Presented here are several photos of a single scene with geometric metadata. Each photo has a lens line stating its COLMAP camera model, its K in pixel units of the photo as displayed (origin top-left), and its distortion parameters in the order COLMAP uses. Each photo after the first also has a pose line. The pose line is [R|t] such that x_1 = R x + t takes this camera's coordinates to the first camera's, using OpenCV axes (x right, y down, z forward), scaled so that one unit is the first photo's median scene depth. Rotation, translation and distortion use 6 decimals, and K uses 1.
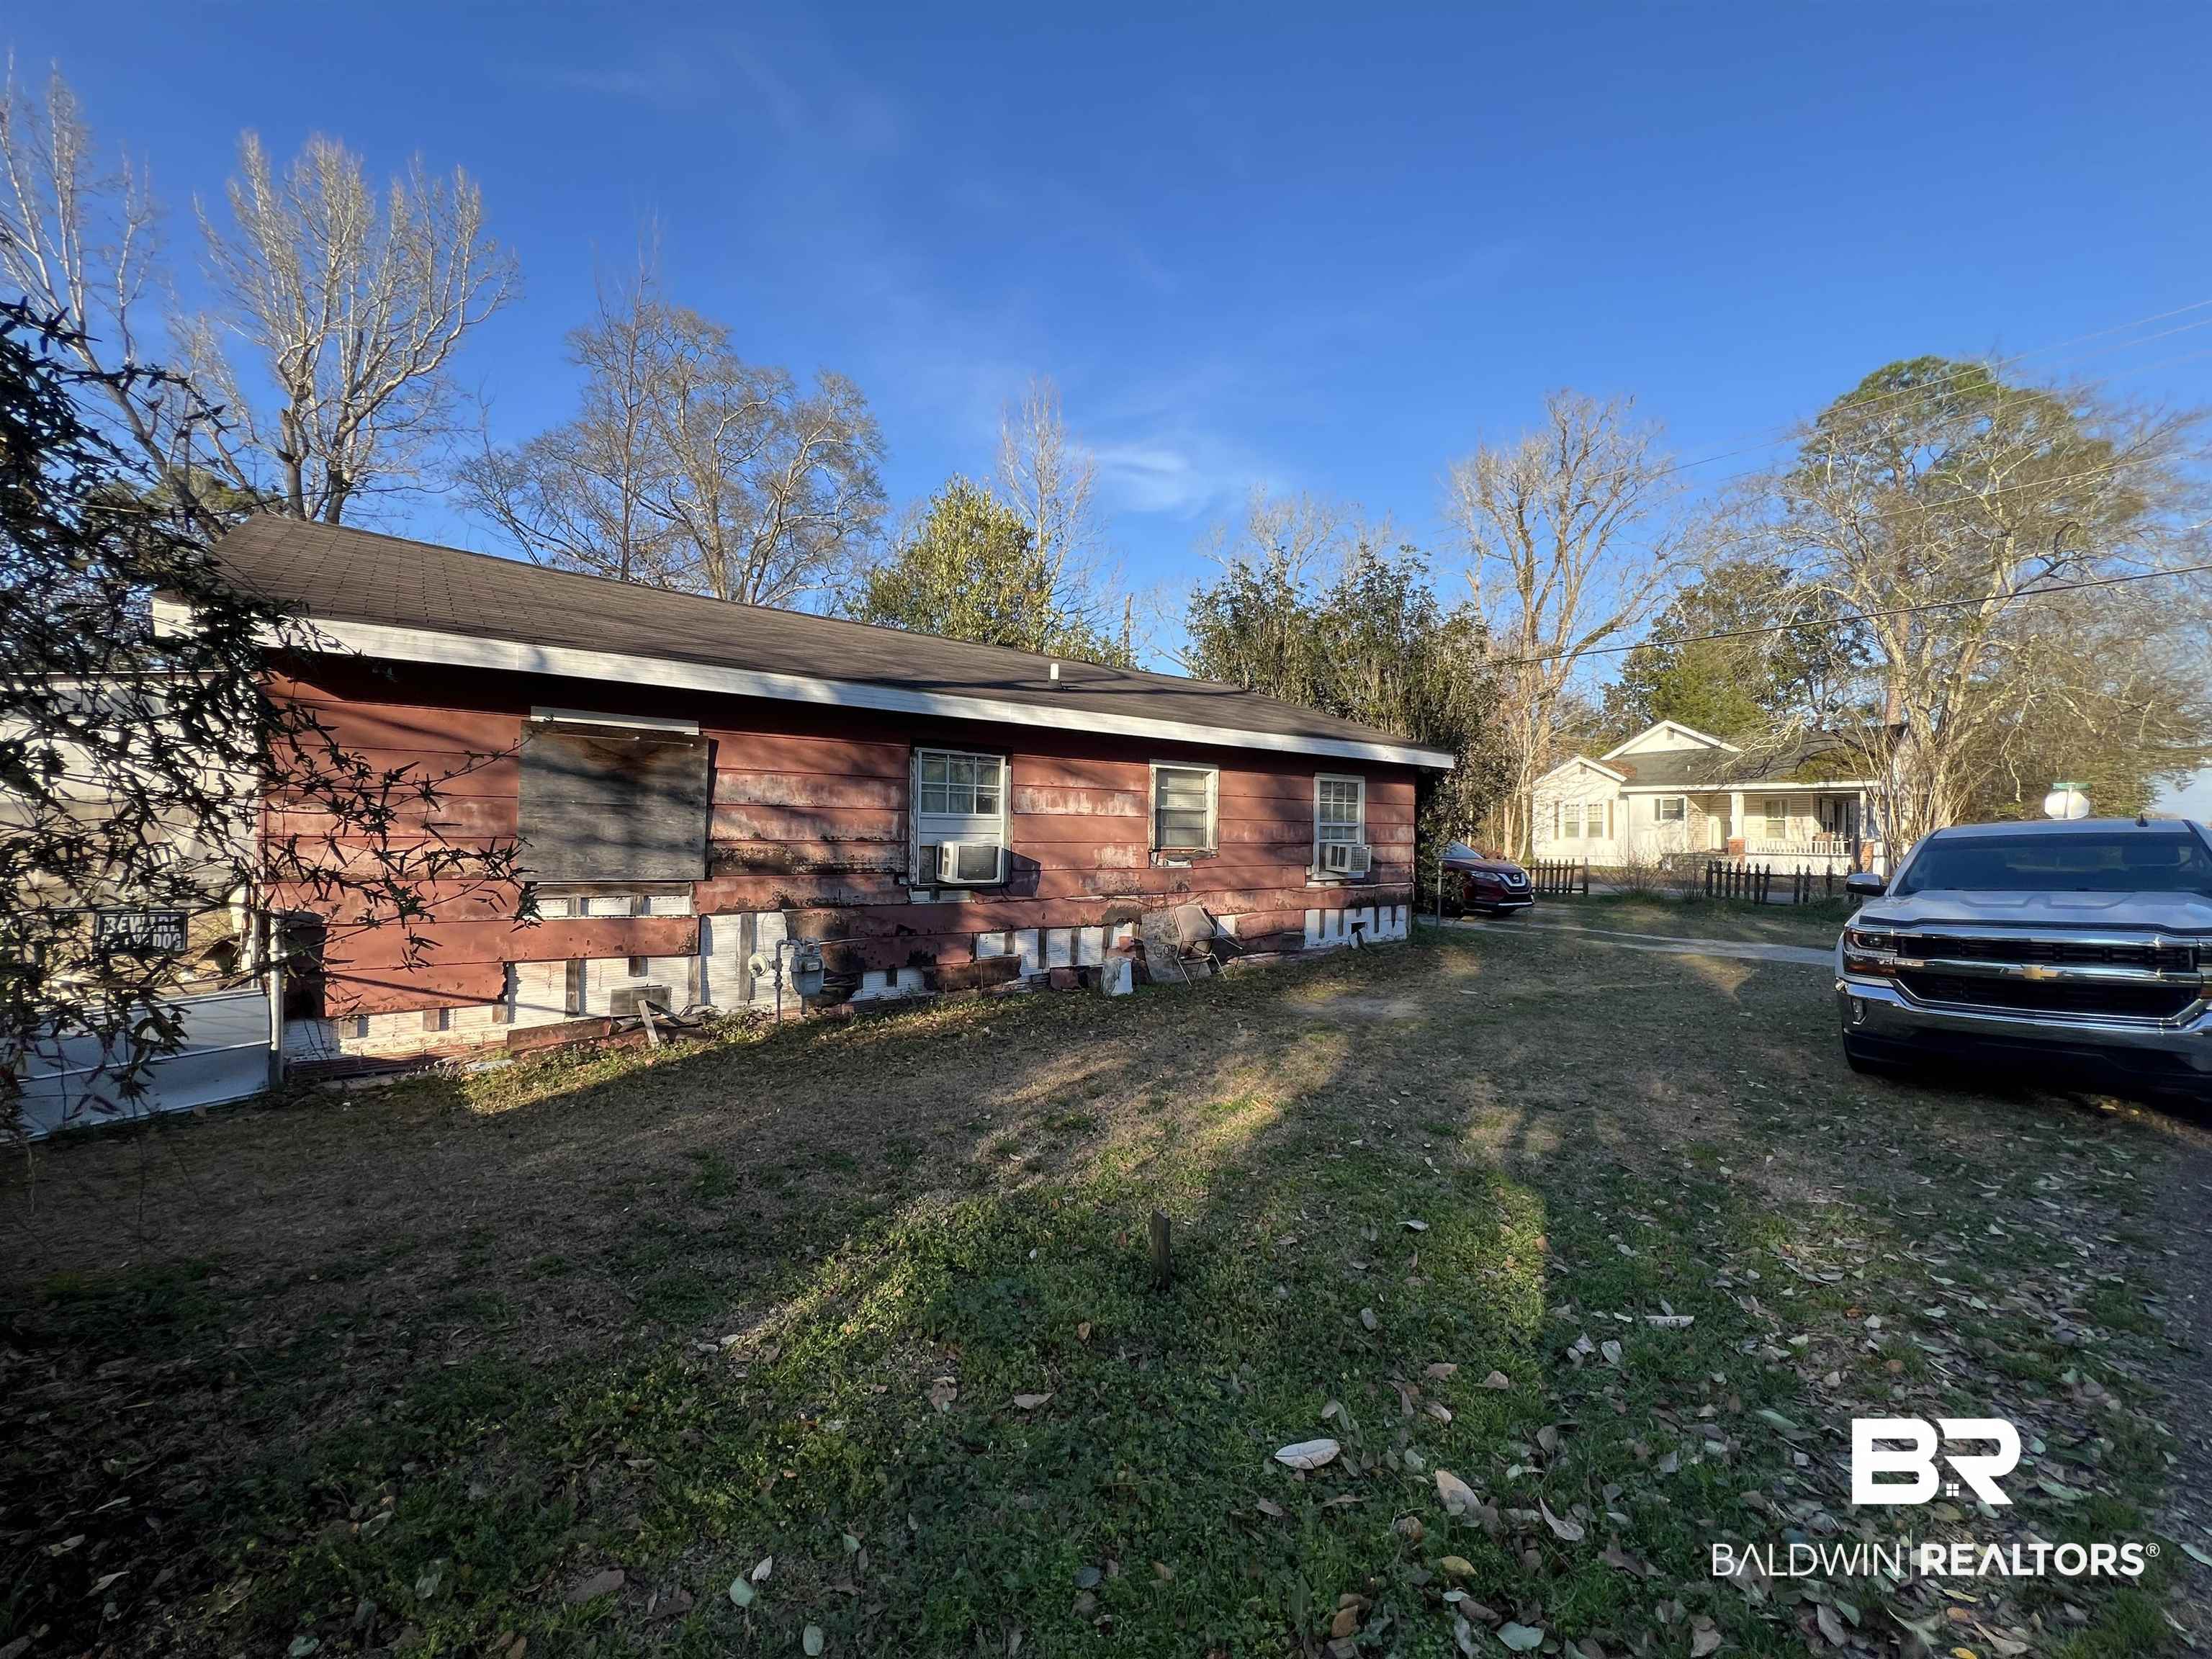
lens RADIAL K [[890.7, 0, 1100.2], [0, 890.7, 836.9], [0, 0, 1]] dist [0.000913, -0.000069]
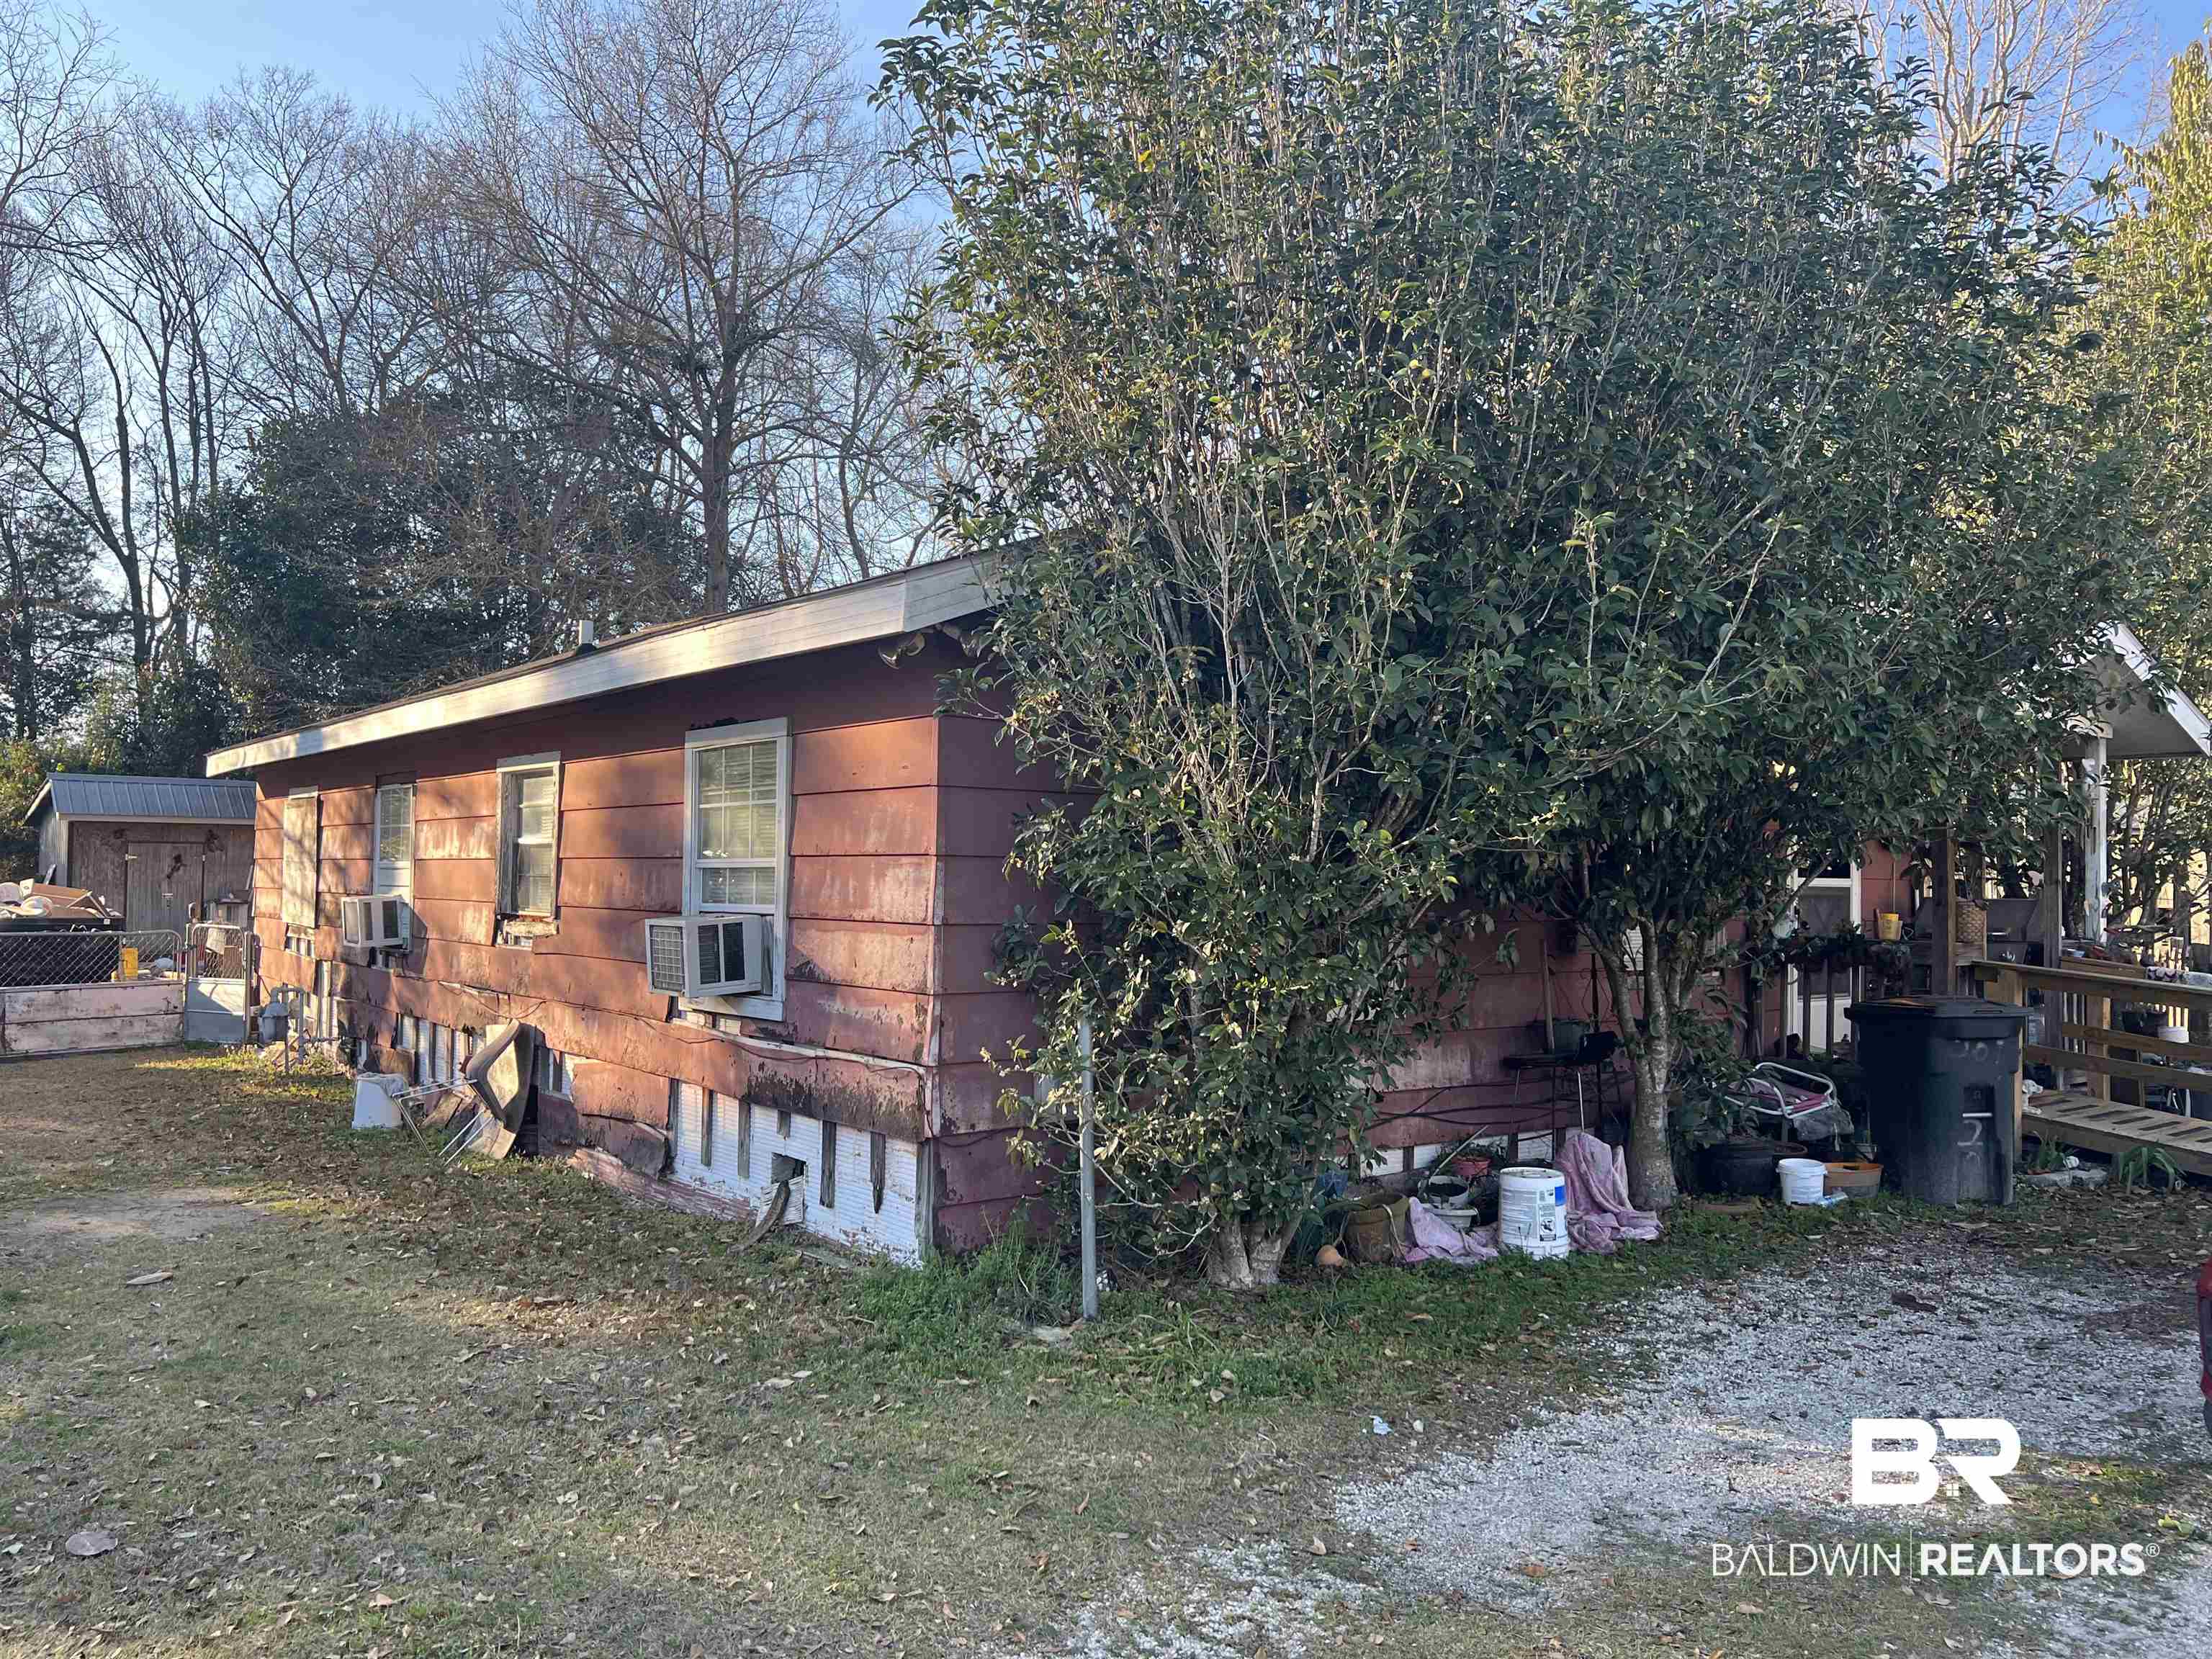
lens RADIAL K [[1641.3, 0, 1110.8], [0, 1641.3, 821.3], [0, 0, 1]] dist [0.058844, -0.065062]
pose [[0.000824, -0.031743, -0.999496, 1.146341], [0.002116, 0.999494, -0.031741, -0.012261], [0.999997, -0.002089, 0.000891, 1.409228]]
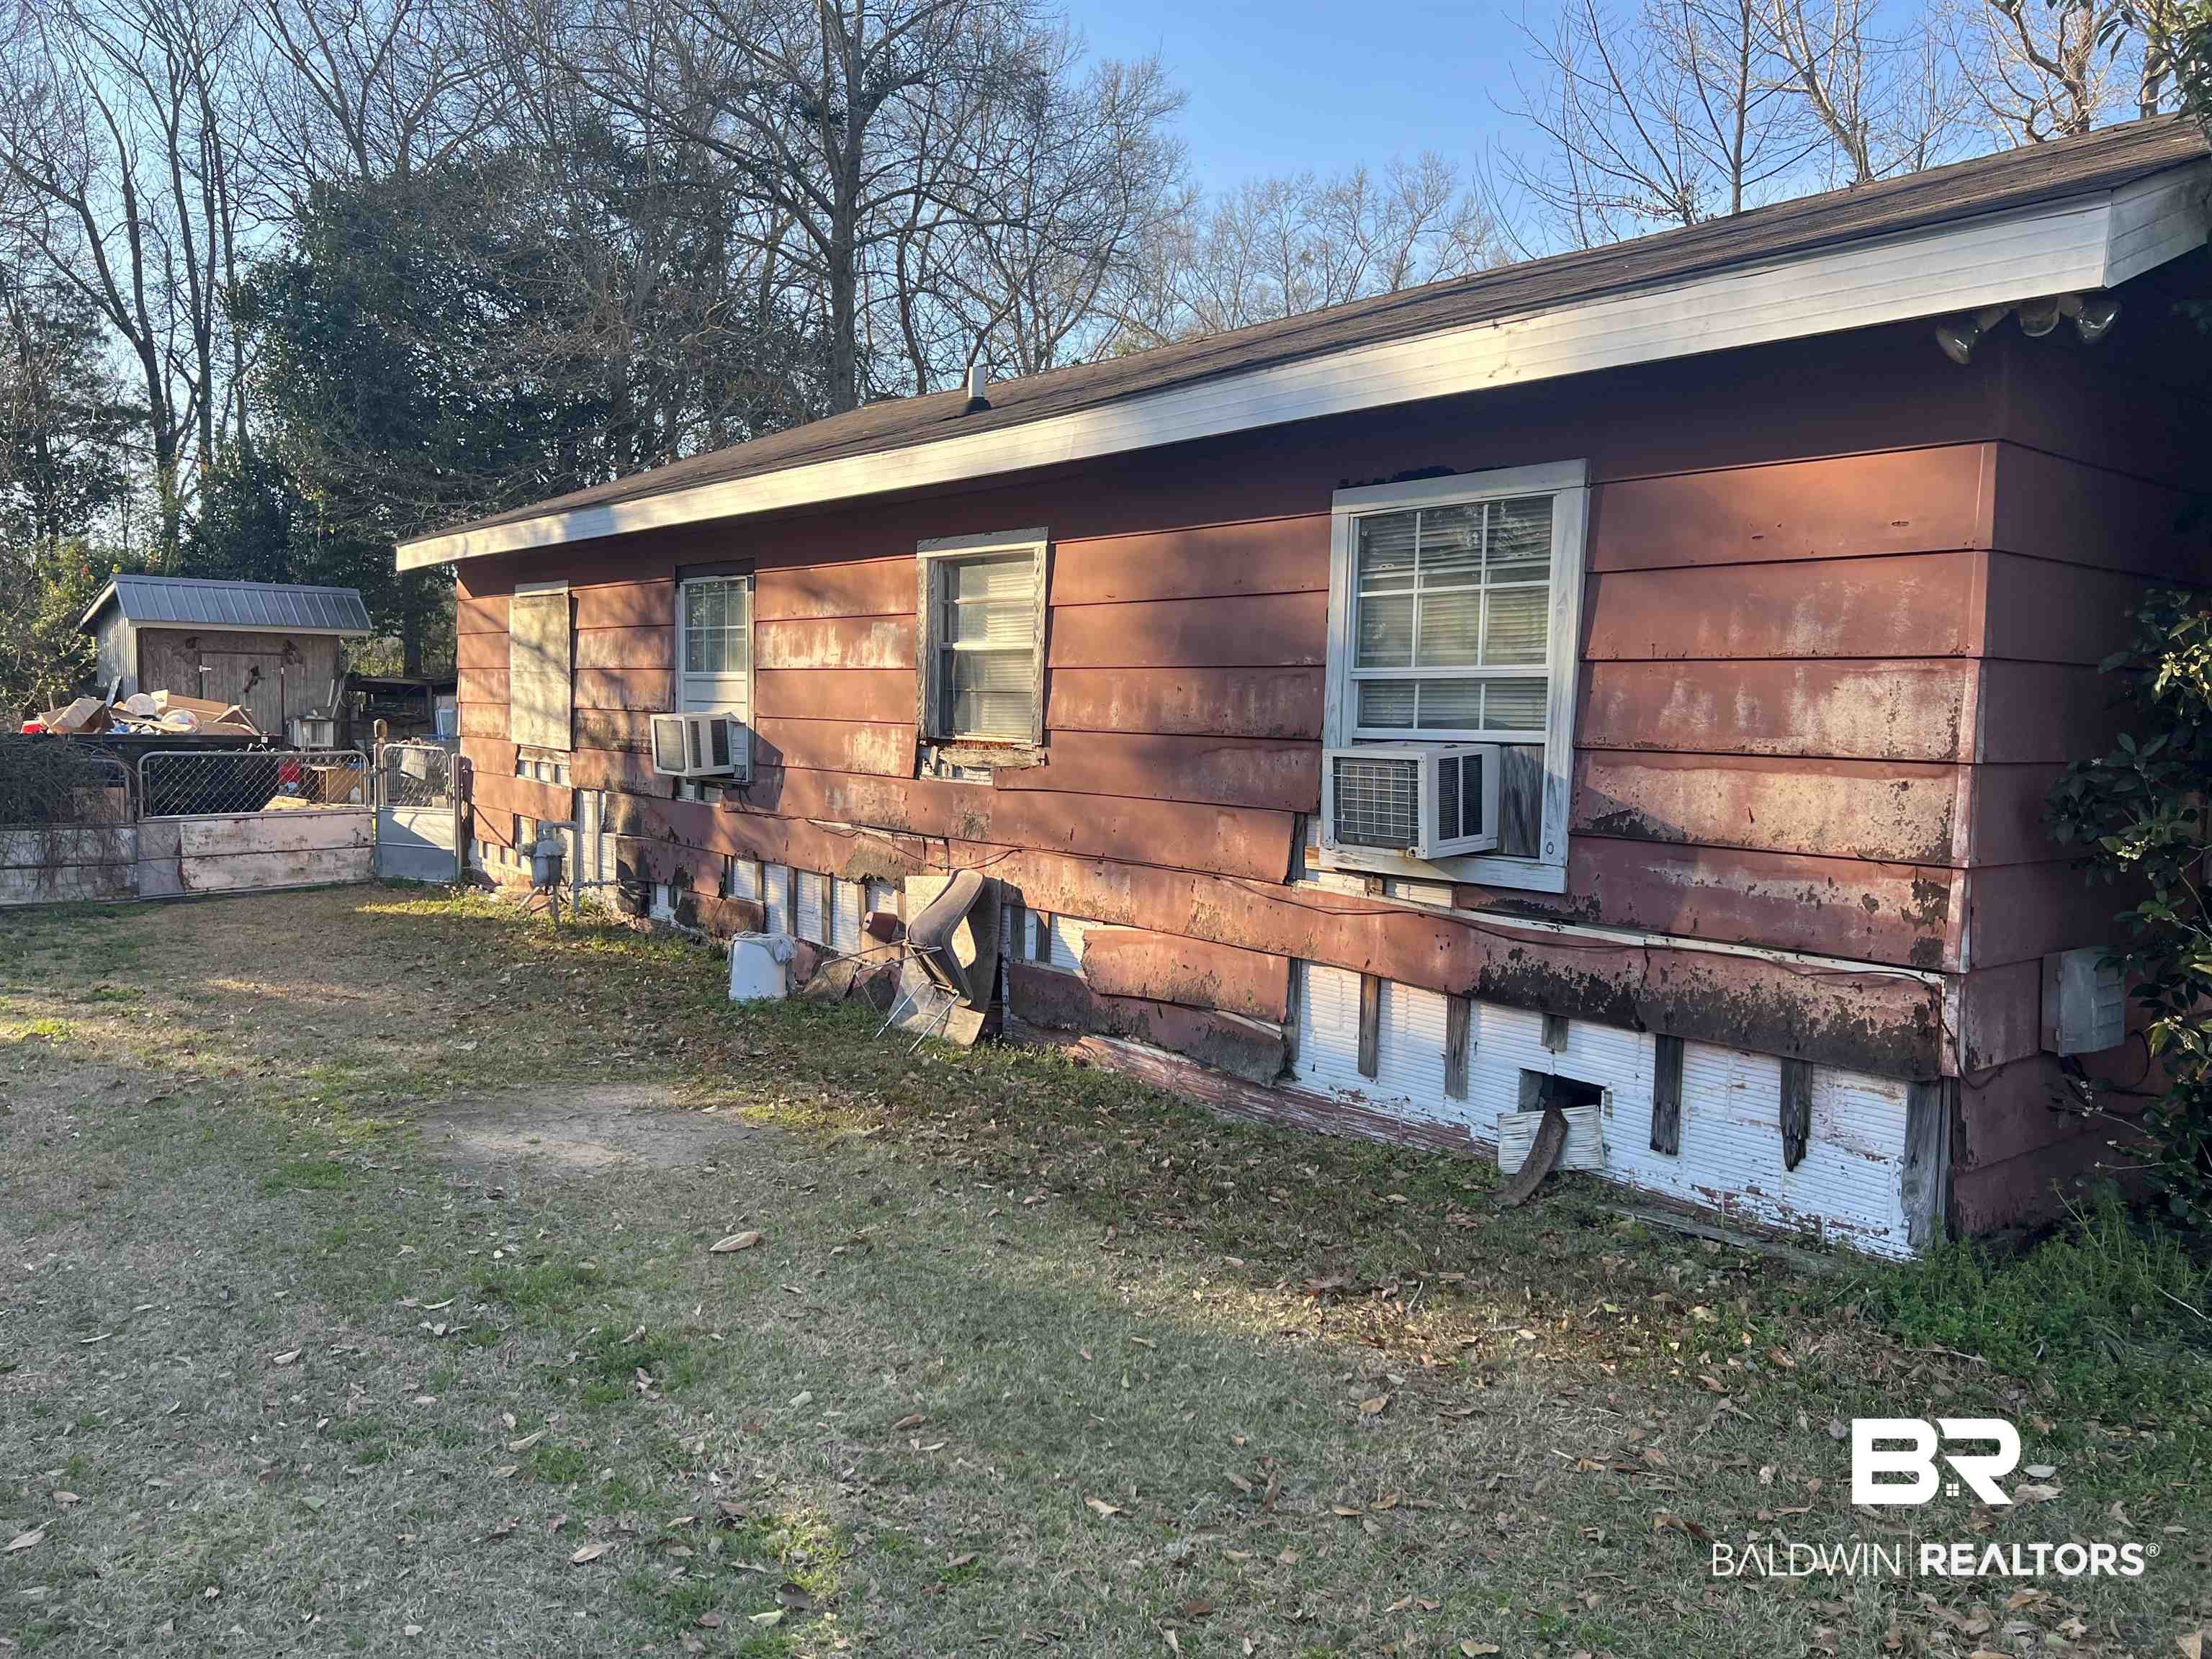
lens RADIAL K [[1641.3, 0, 1119.0], [0, 1641.3, 828.3], [0, 0, 1]] dist [0.058844, -0.065062]
pose [[0.015980, 0.078675, -0.996772, 0.919158], [-0.006228, 0.996888, 0.078584, -0.007725], [0.999853, 0.004952, 0.016420, 1.096434]]
